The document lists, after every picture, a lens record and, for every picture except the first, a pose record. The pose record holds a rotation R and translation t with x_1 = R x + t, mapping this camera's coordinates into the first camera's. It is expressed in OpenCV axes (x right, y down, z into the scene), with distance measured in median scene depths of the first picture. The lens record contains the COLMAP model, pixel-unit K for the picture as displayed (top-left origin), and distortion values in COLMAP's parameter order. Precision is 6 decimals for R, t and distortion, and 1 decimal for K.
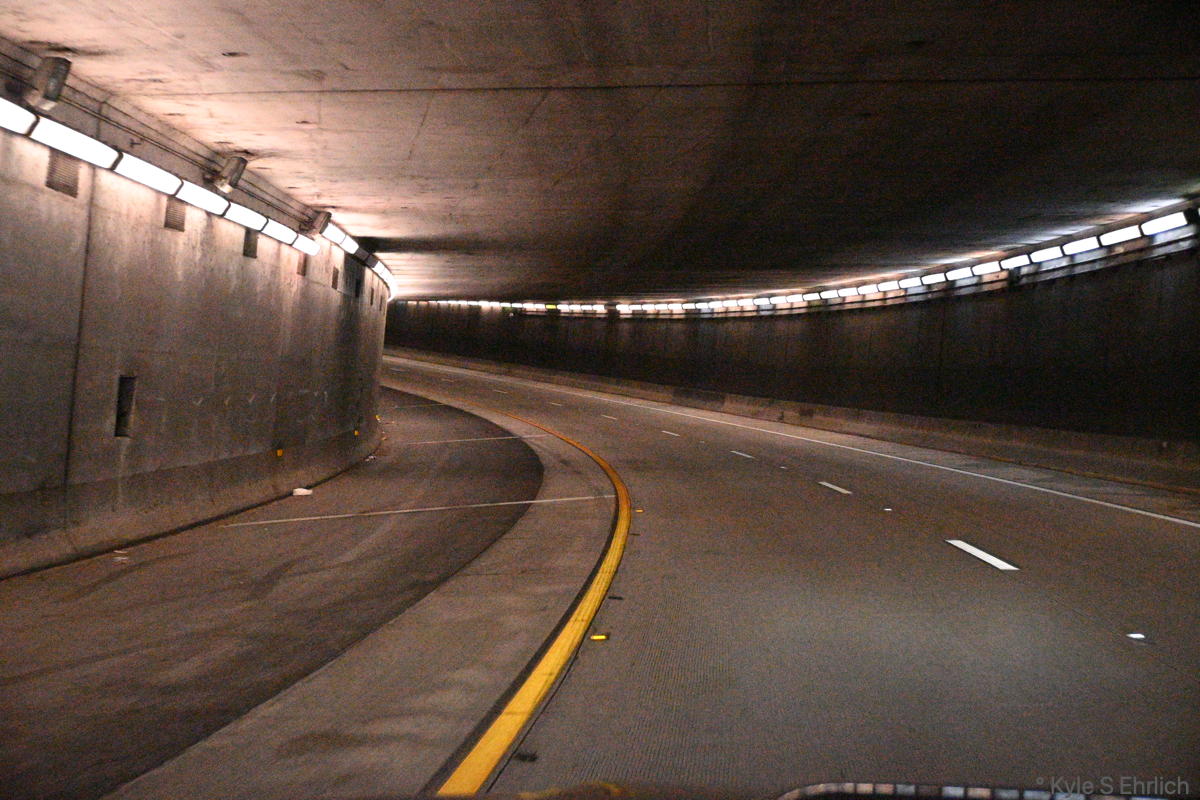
lens RADIAL K [[1922.2, 0, 600.4], [0, 1922.2, 406.7], [0, 0, 1]] dist [-0.027400, 0.000000]
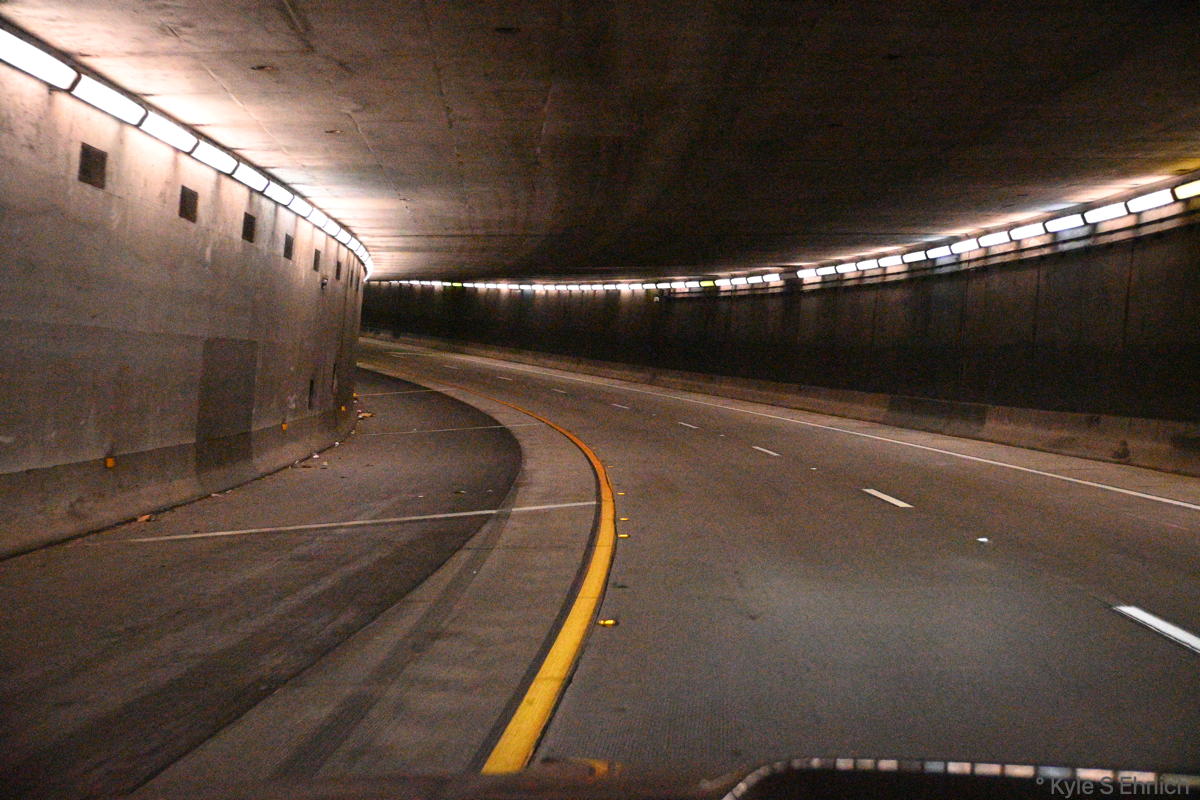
lens RADIAL K [[1922.2, 0, 605.1], [0, 1922.2, 396.8], [0, 0, 1]] dist [-0.027400, 0.000000]
pose [[0.994335, -0.004292, -0.106207, 0.026740], [0.002658, 0.999876, -0.015522, -0.001930], [0.106260, 0.015152, 0.994223, 0.764743]]
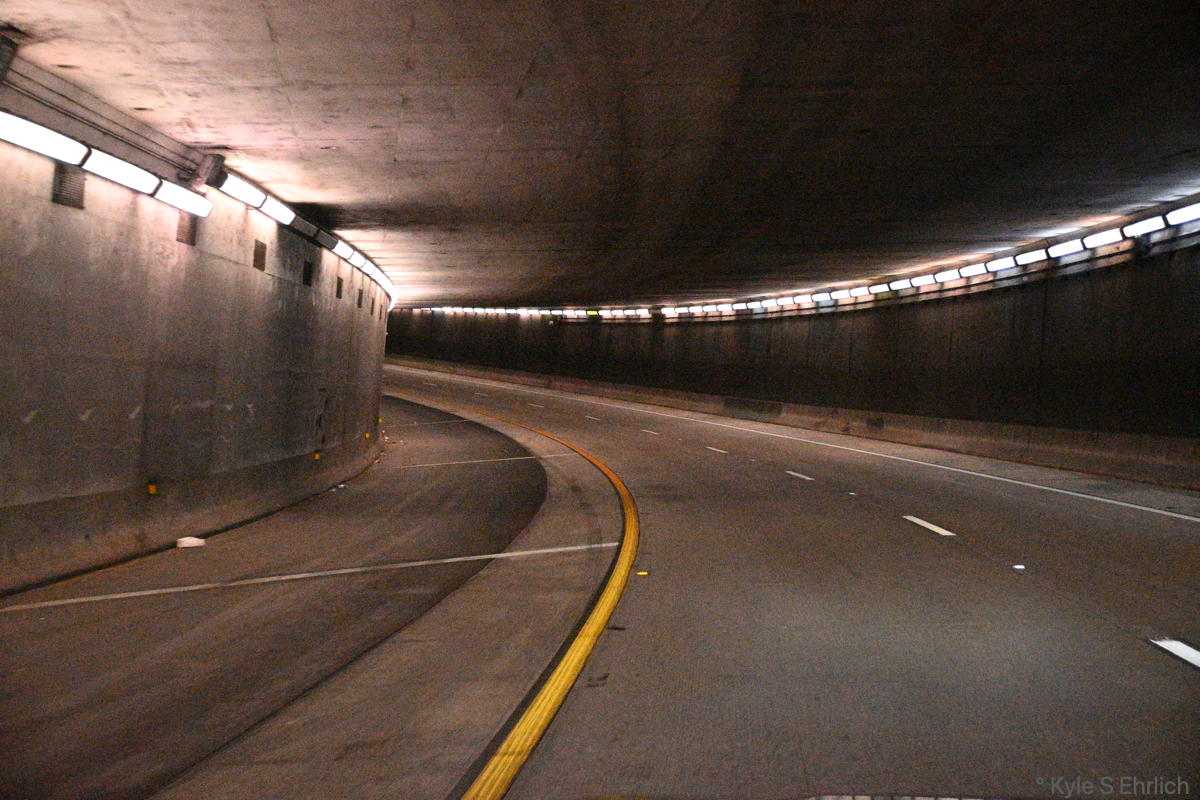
lens RADIAL K [[1922.2, 0, 600.9], [0, 1922.2, 392.8], [0, 0, 1]] dist [-0.027400, 0.000000]
pose [[0.999394, -0.015965, -0.030929, 0.015594], [0.015505, 0.999766, -0.015078, 0.000938], [0.031162, 0.014589, 0.999408, 0.191477]]
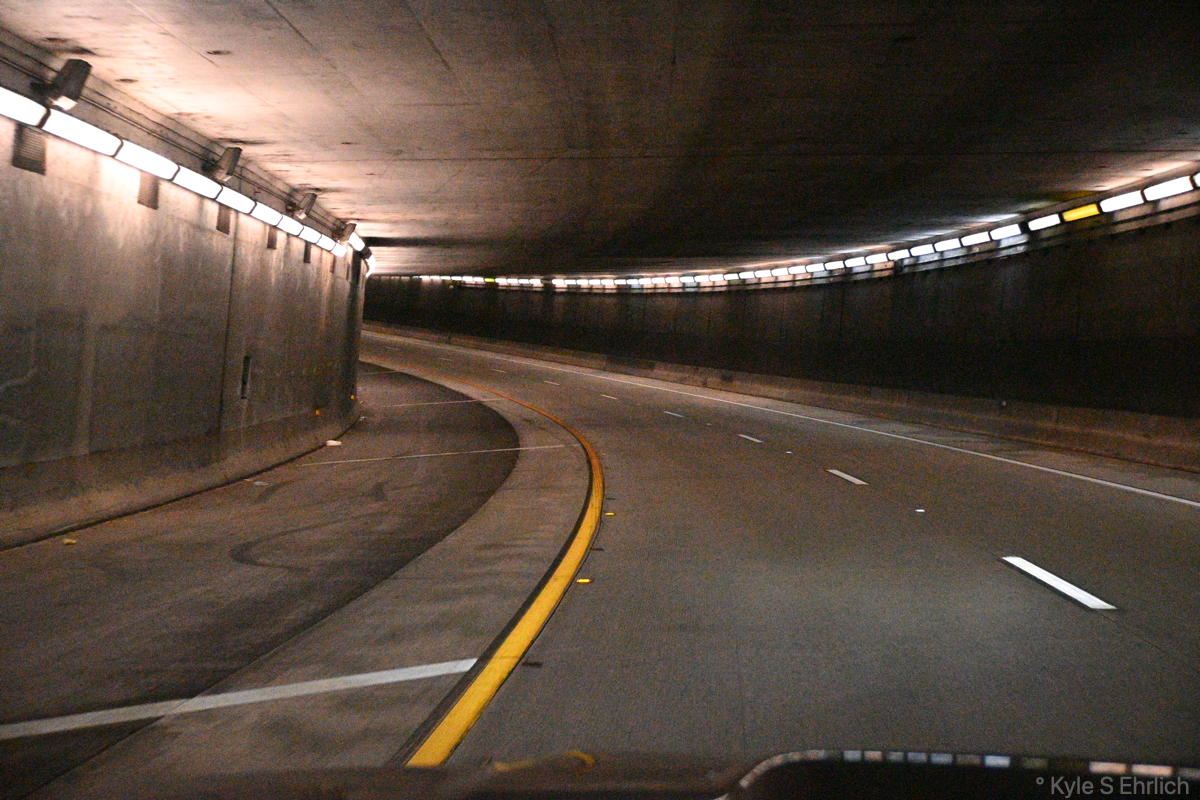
lens RADIAL K [[1922.2, 0, 596.9], [0, 1922.2, 399.2], [0, 0, 1]] dist [-0.027400, 0.000000]
pose [[0.999199, -0.002794, 0.039918, -0.021616], [0.002220, 0.999893, 0.014428, -0.001844], [-0.039954, -0.014328, 0.999099, -0.190579]]
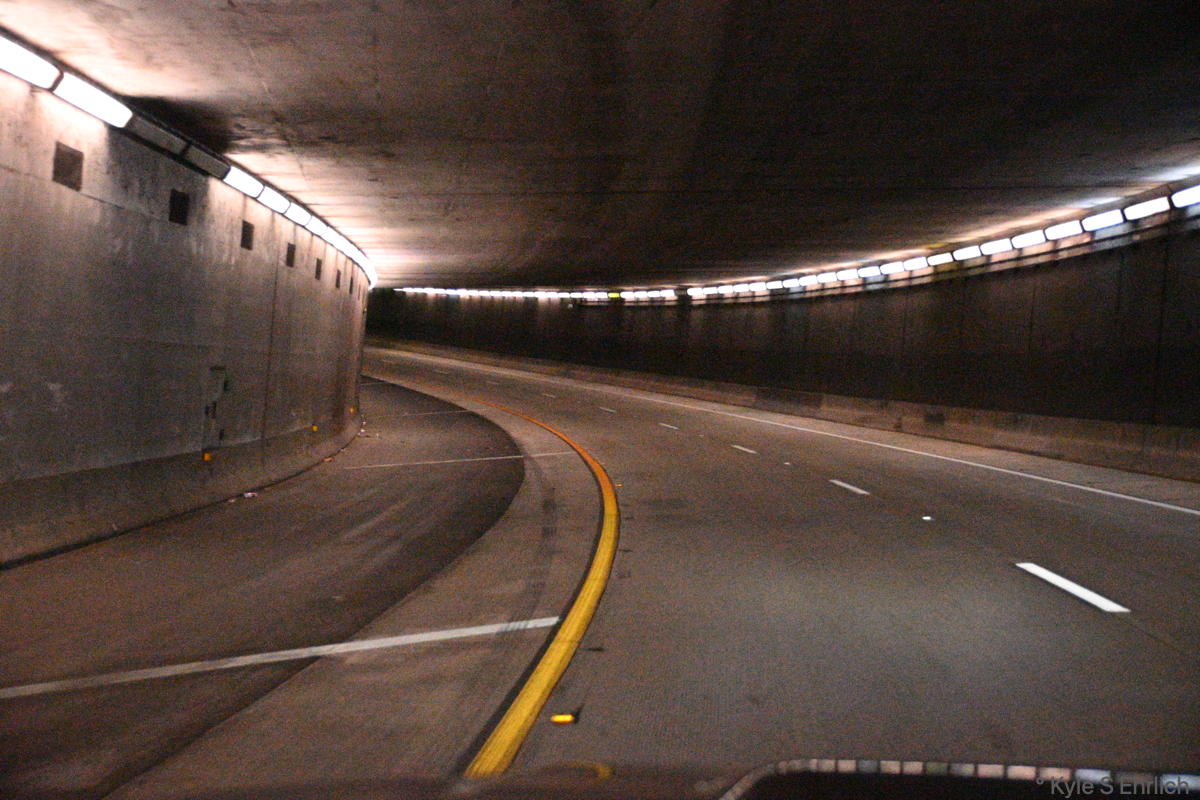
lens RADIAL K [[1922.2, 0, 603.6], [0, 1922.2, 397.5], [0, 0, 1]] dist [-0.027400, 0.000000]
pose [[0.998816, -0.006690, -0.048185, 0.025006], [0.006278, 0.999942, -0.008696, 0.001030], [0.048241, 0.008383, 0.998801, 0.382496]]
